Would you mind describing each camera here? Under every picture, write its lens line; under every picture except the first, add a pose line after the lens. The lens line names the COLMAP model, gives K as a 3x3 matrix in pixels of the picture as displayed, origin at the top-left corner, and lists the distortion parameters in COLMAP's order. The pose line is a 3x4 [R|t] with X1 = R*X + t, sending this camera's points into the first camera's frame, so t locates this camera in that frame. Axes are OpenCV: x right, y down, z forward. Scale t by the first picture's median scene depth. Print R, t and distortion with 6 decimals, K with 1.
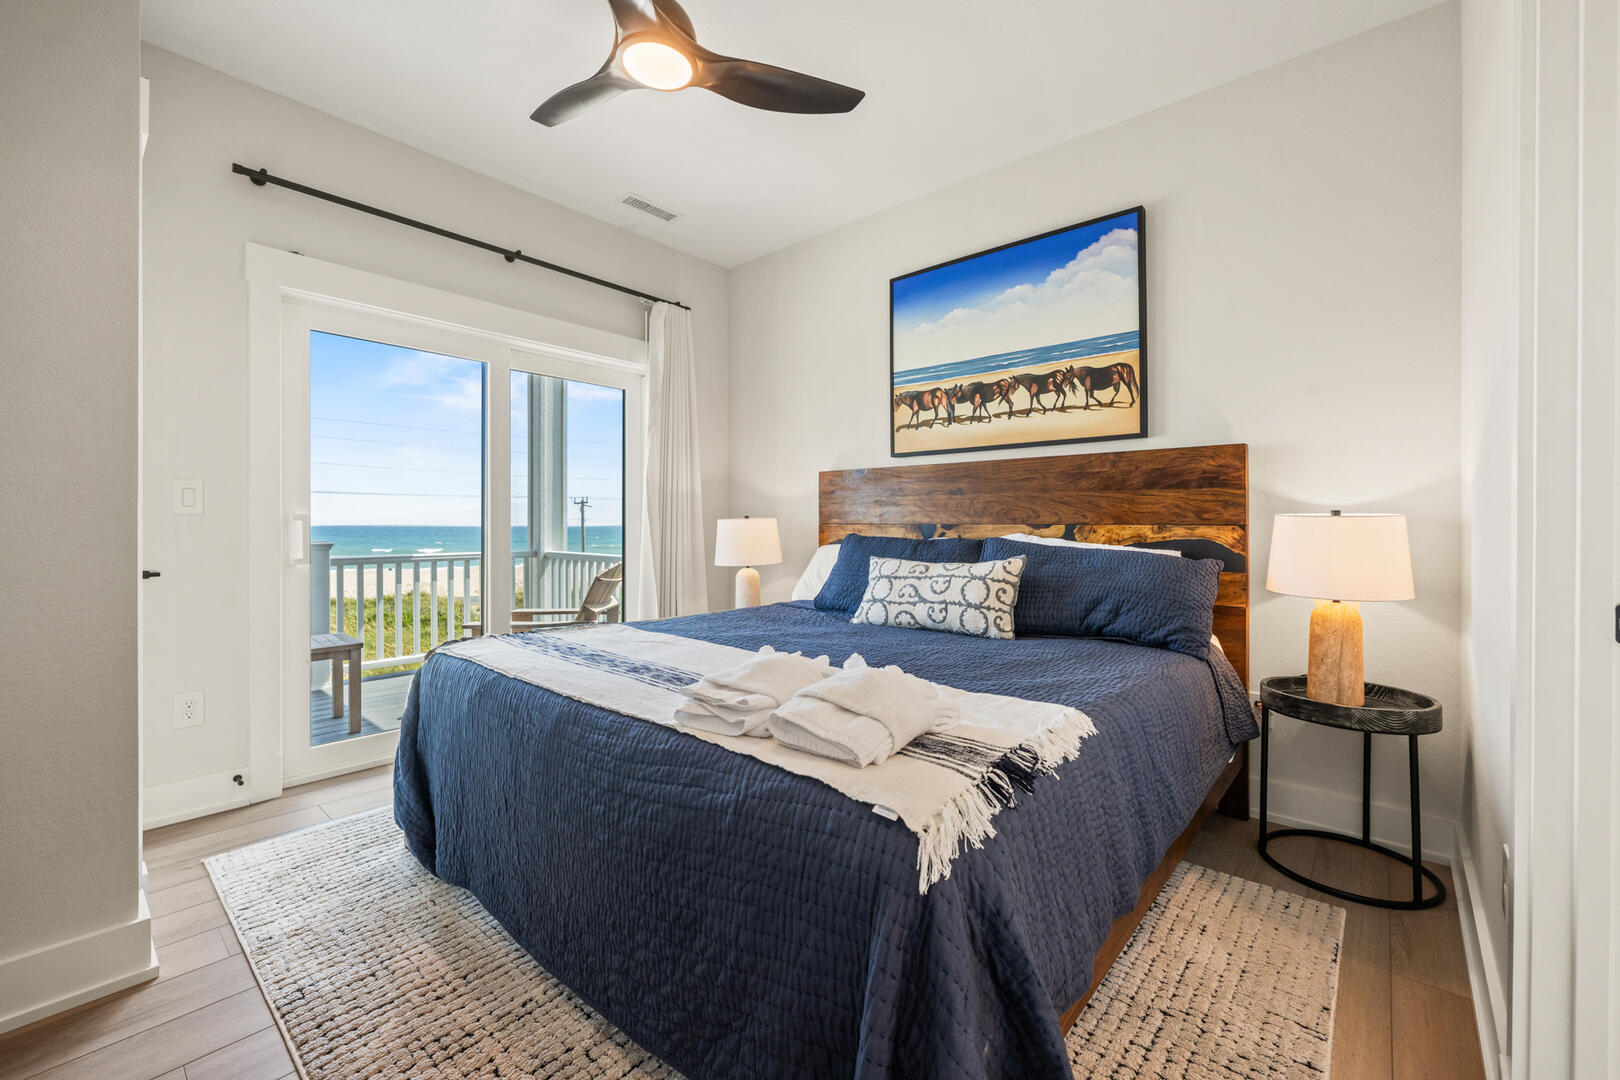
lens RADIAL K [[659.6, 0, 803.5], [0, 659.6, 525.6], [0, 0, 1]] dist [-0.000060, -0.000003]
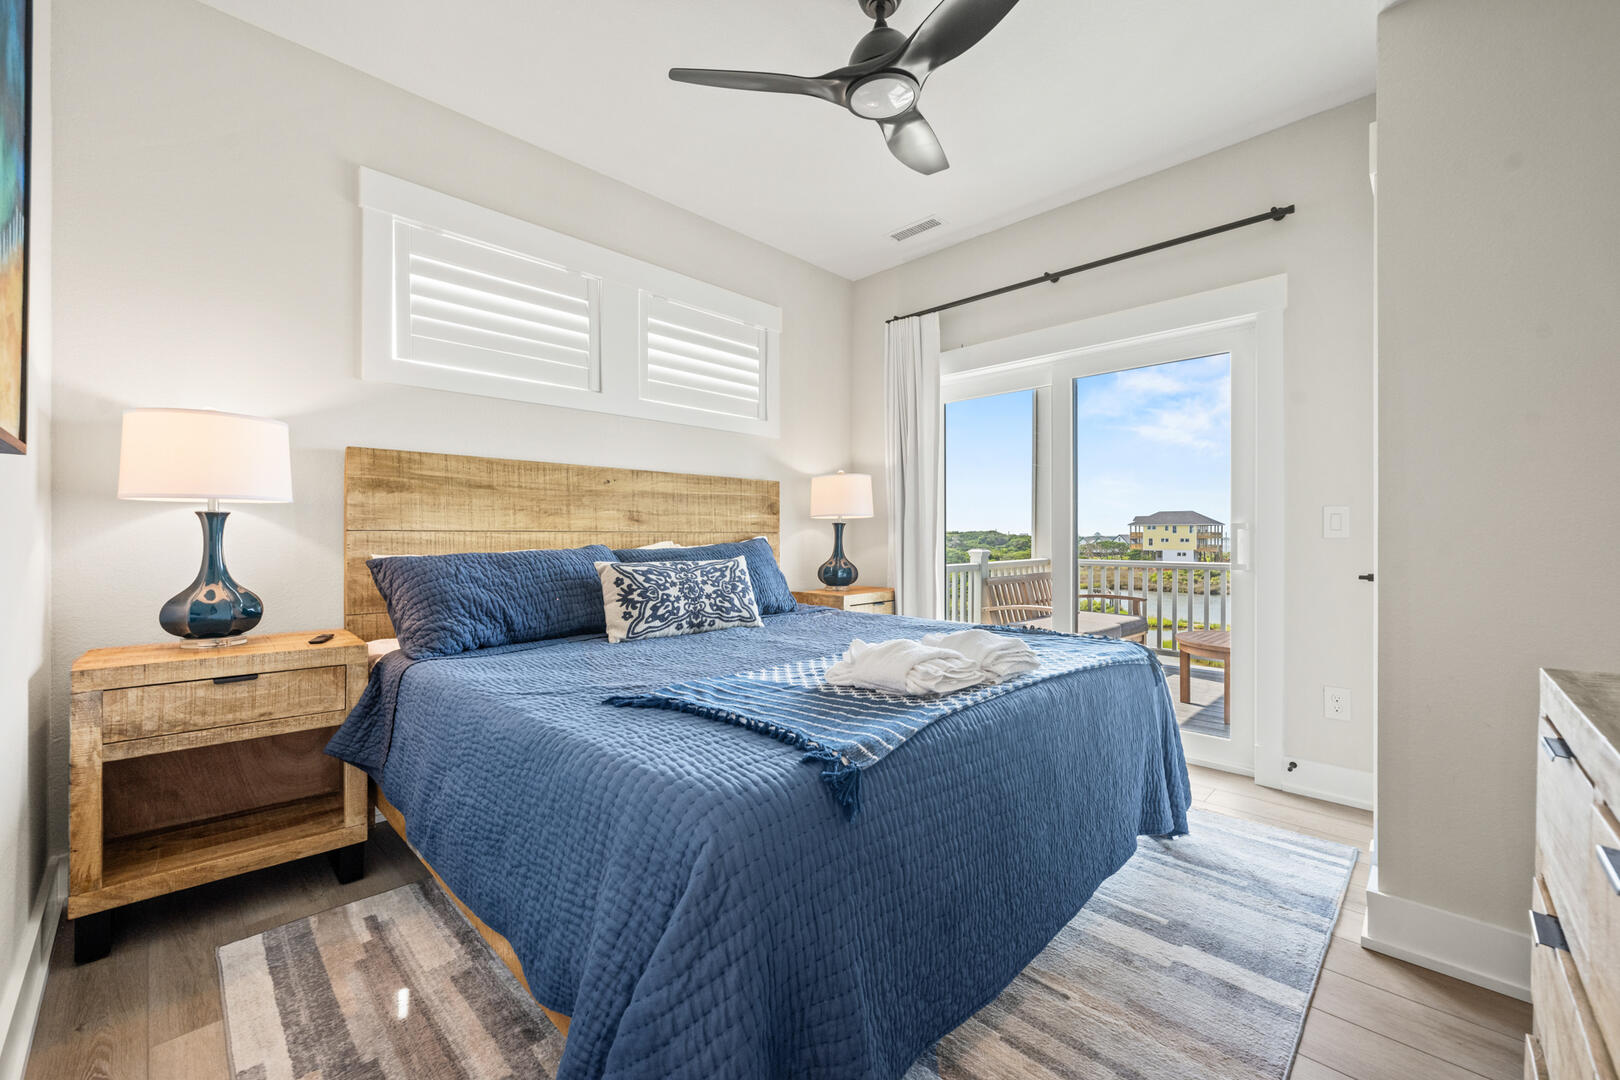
lens RADIAL K [[640.4, 0, 814.7], [0, 640.4, 532.3], [0, 0, 1]] dist [-0.000120, -0.000012]
pose [[-0.047131, -0.002337, -0.998886, 0.482709], [-0.000767, 0.999997, -0.002303, -0.000215], [0.998888, 0.000658, -0.047133, 0.546498]]
